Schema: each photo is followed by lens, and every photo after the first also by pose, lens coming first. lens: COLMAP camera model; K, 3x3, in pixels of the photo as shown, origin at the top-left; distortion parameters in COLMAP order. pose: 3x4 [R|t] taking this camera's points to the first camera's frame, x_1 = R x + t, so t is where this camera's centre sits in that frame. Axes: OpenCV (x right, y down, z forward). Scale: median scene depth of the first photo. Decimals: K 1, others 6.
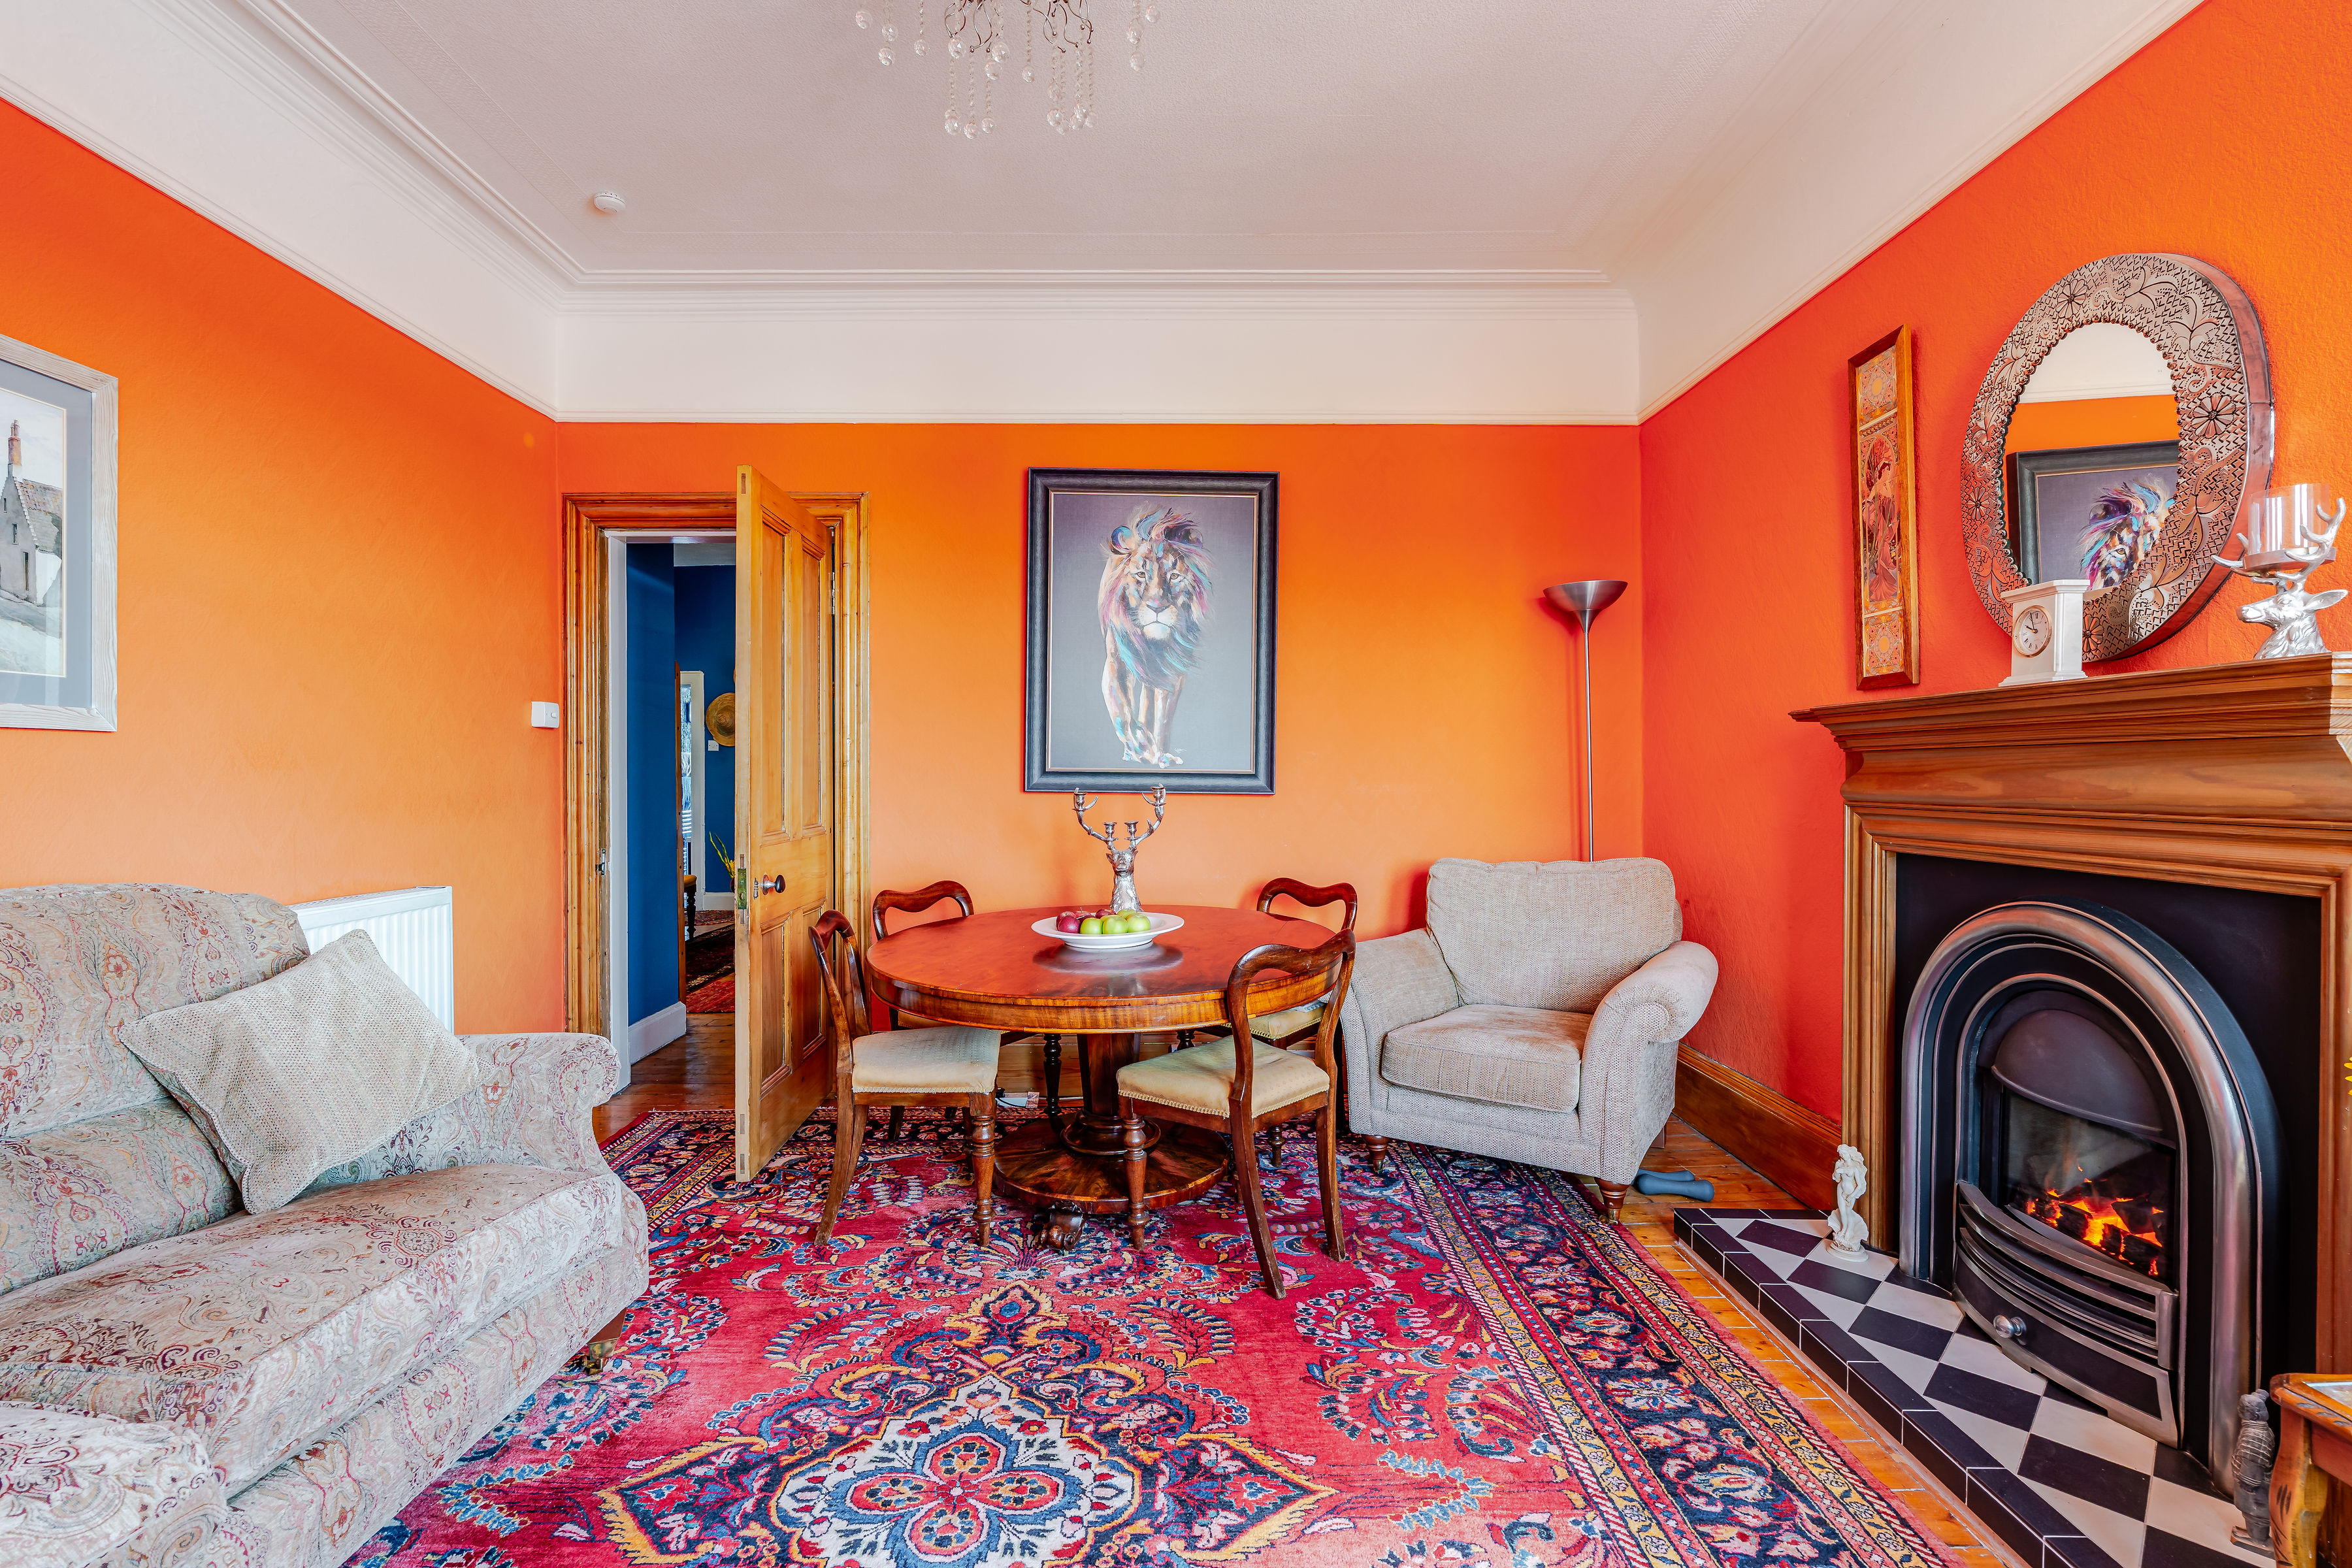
lens RADIAL K [[1081.0, 0, 1176.0], [0, 1081.0, 784.0], [0, 0, 1]] dist [0.003568, 0.000698]
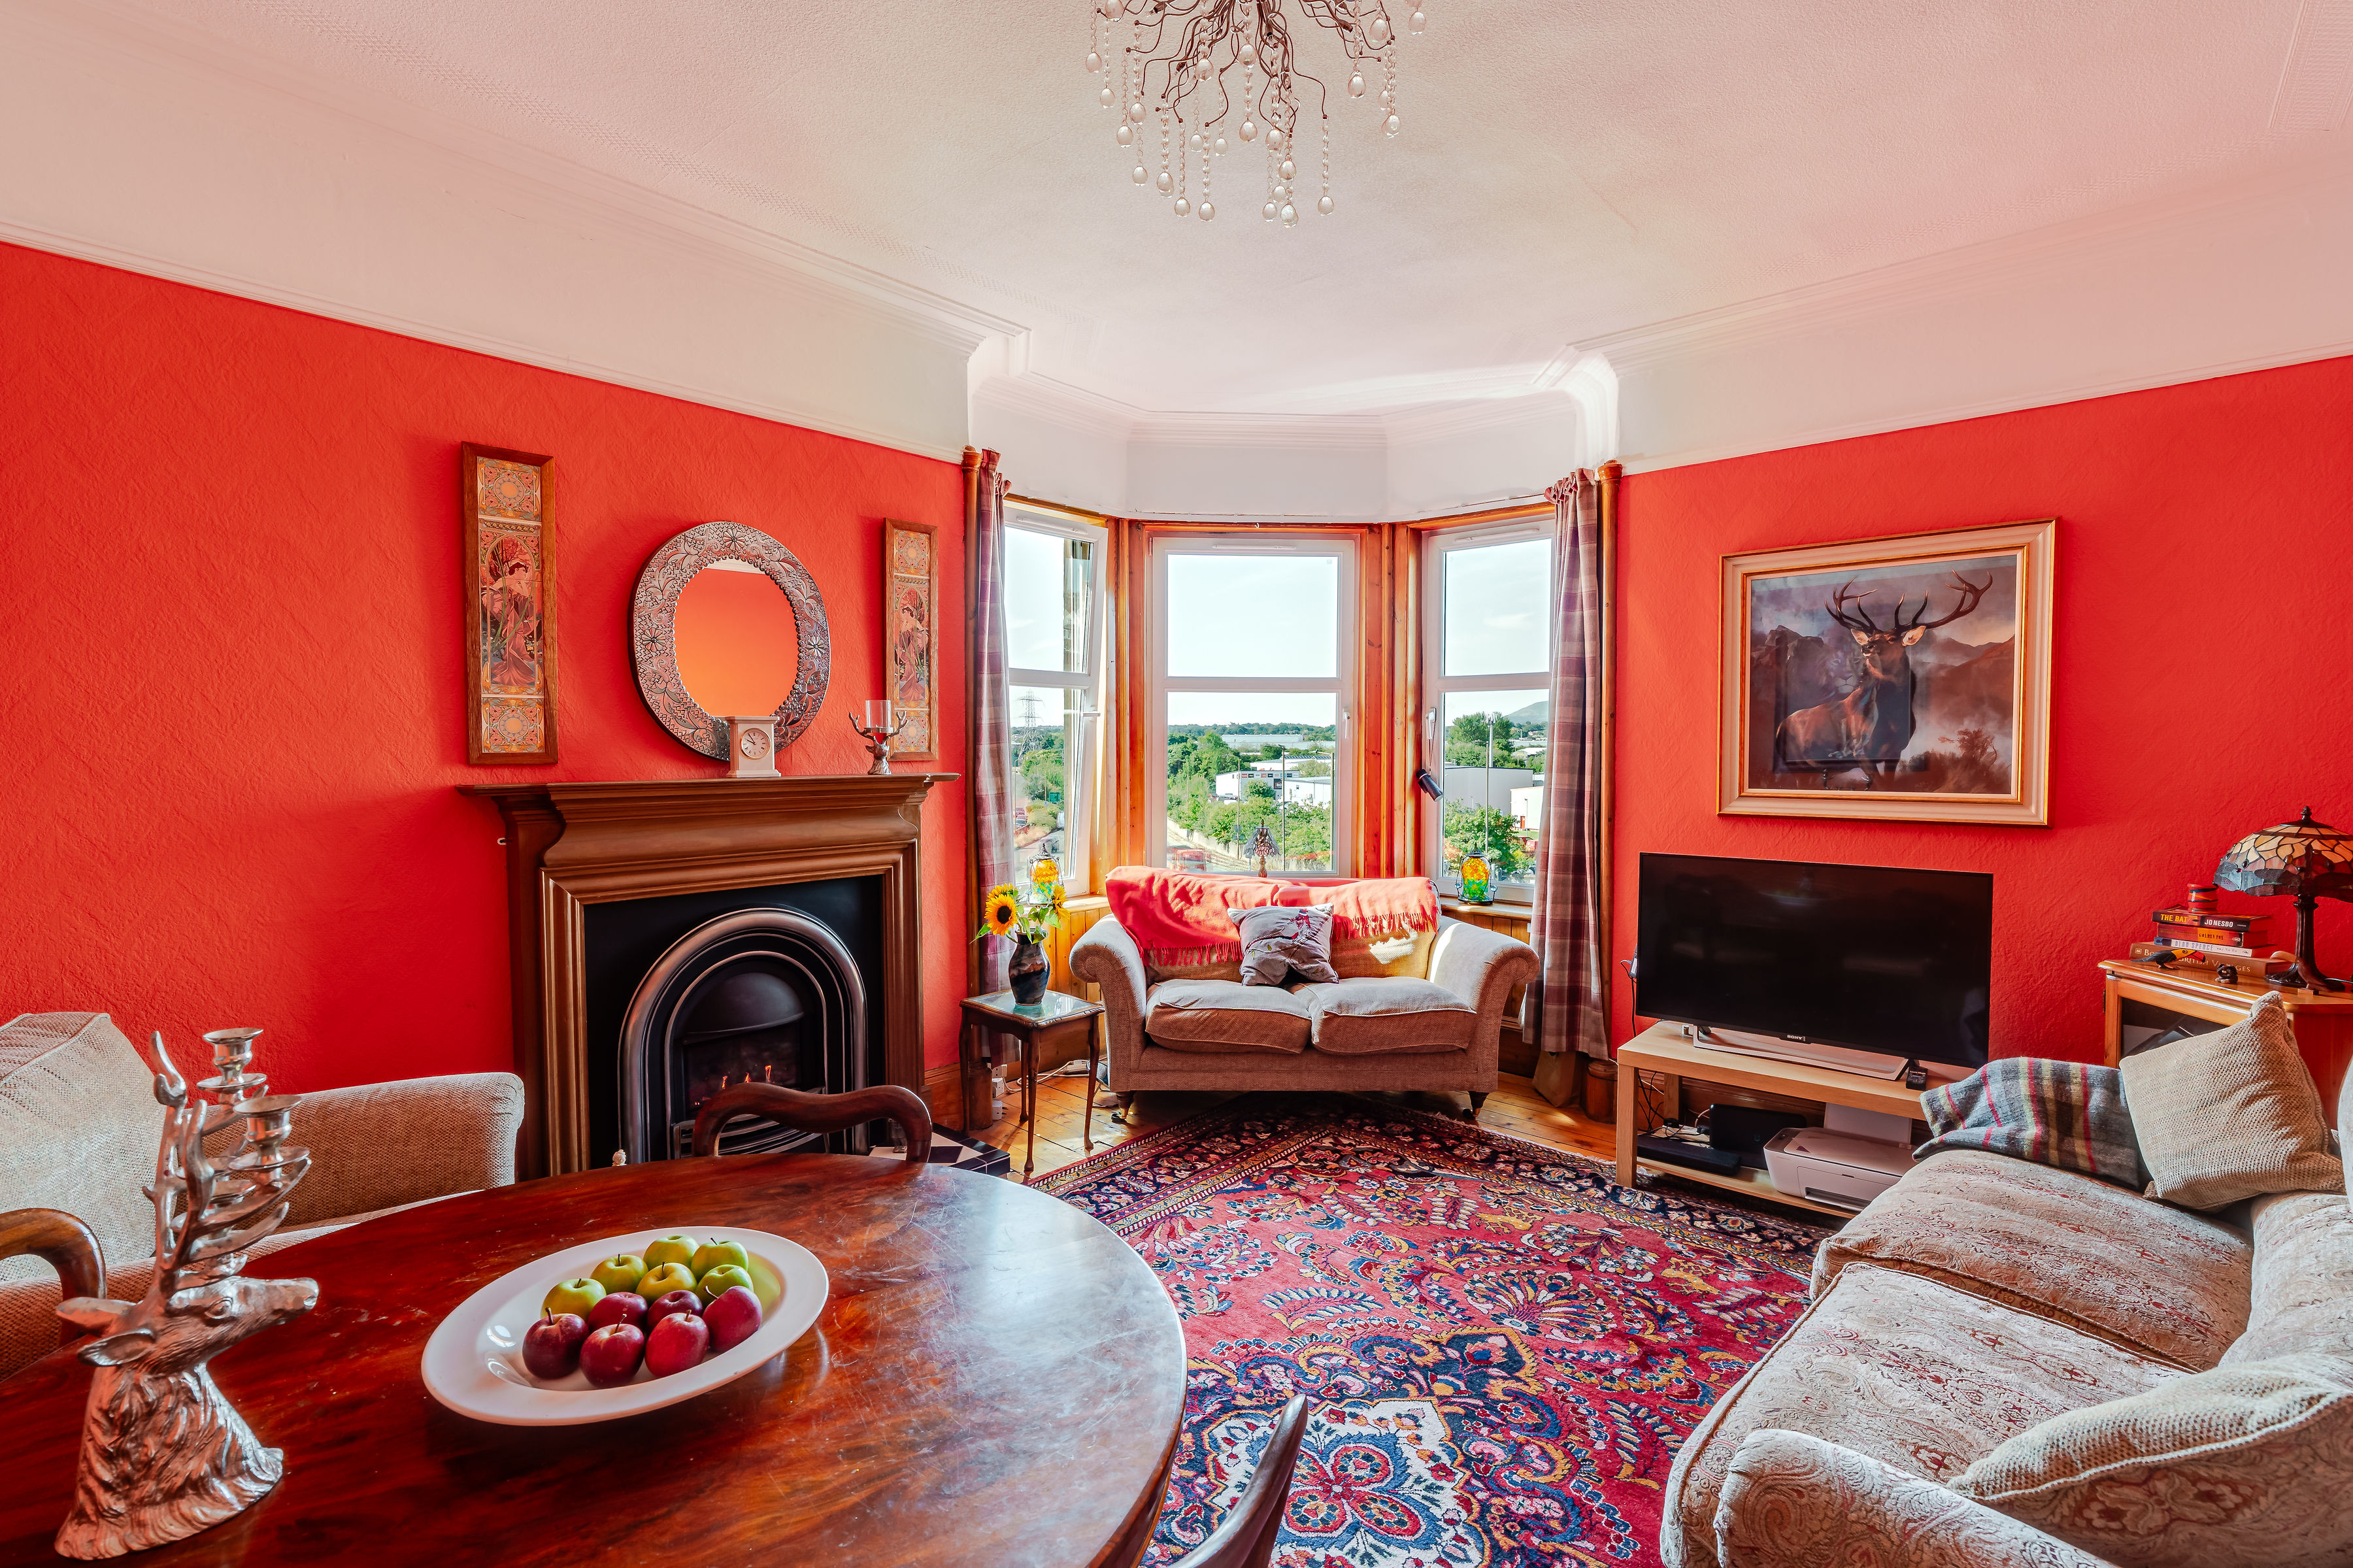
lens RADIAL K [[1058.1, 0, 1176.5], [0, 1058.1, 784.0], [0, 0, 1]] dist [-0.003919, 0.000602]
pose [[-0.741820, -0.020700, 0.670280, -0.707017], [0.010433, 0.999046, 0.042400, -0.133146], [-0.670518, 0.038446, -0.740896, 1.662383]]
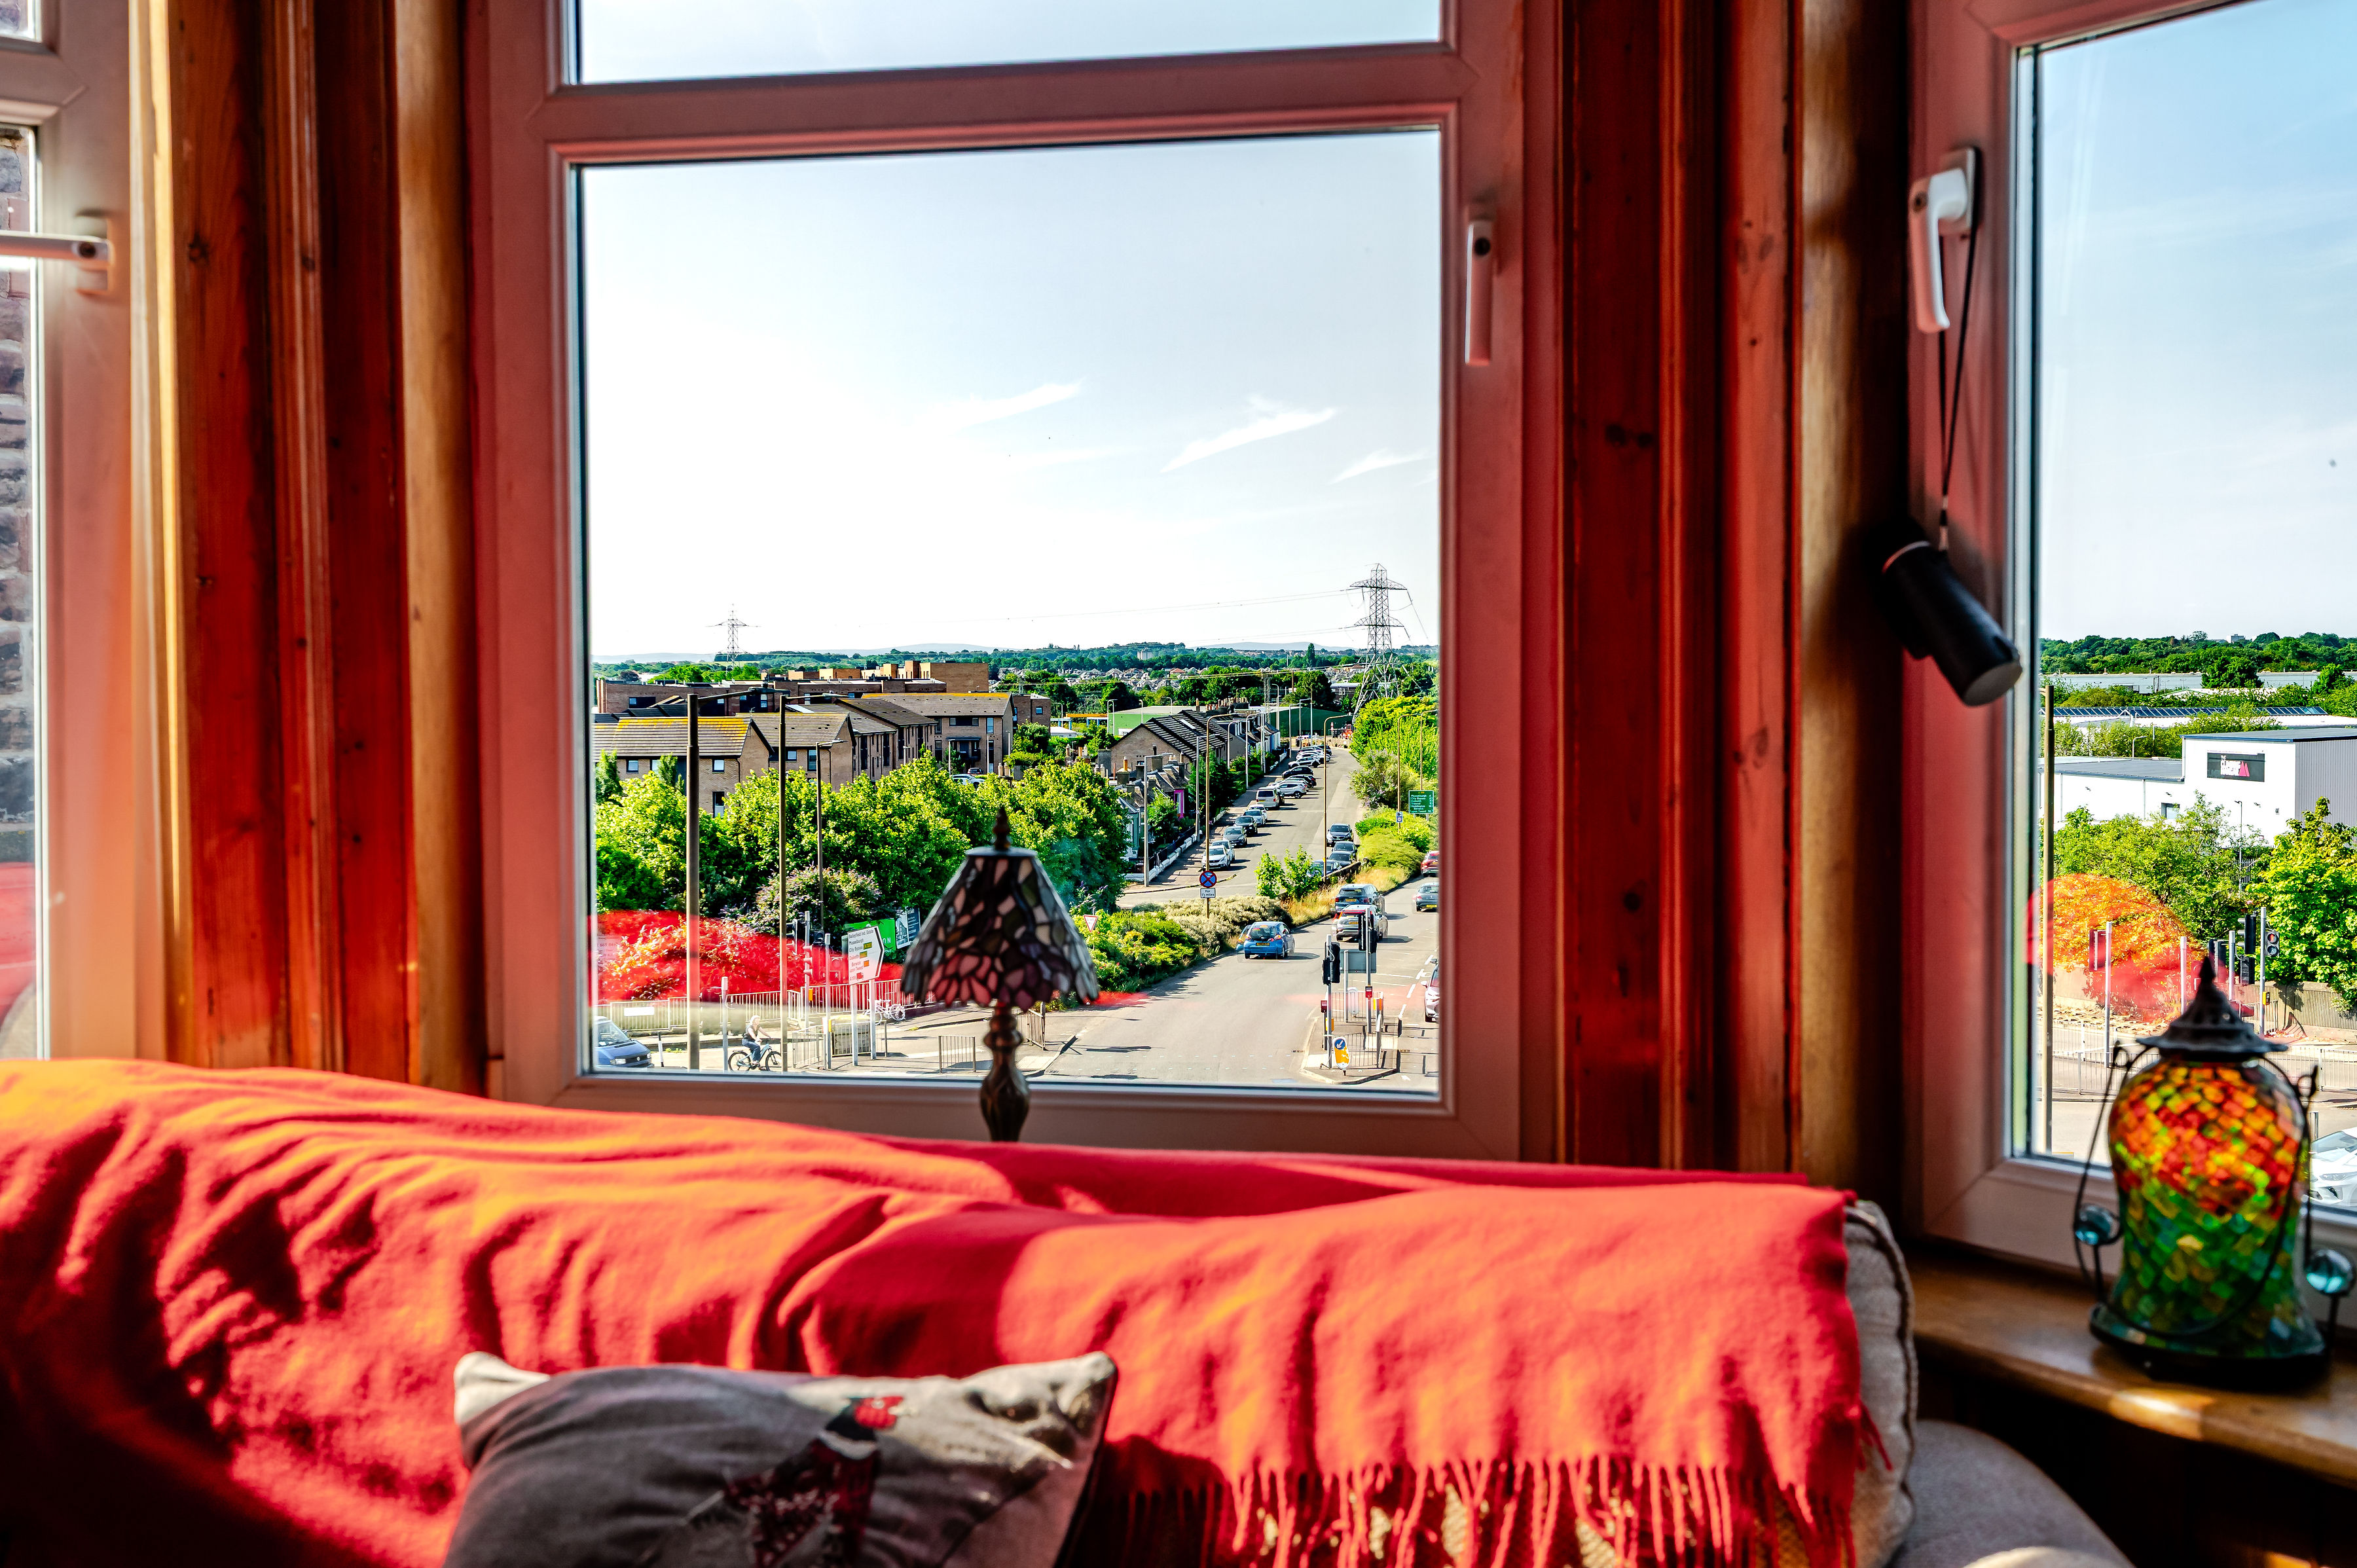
lens RADIAL K [[2326.1, 0, 1178.5], [0, 2326.1, 784.0], [0, 0, 1]] dist [-0.007868, -0.007234]
pose [[-0.571247, -0.022948, 0.820457, -0.086696], [0.021541, 0.998846, 0.042936, 0.001670], [-0.820495, 0.042201, -0.570093, 0.247626]]
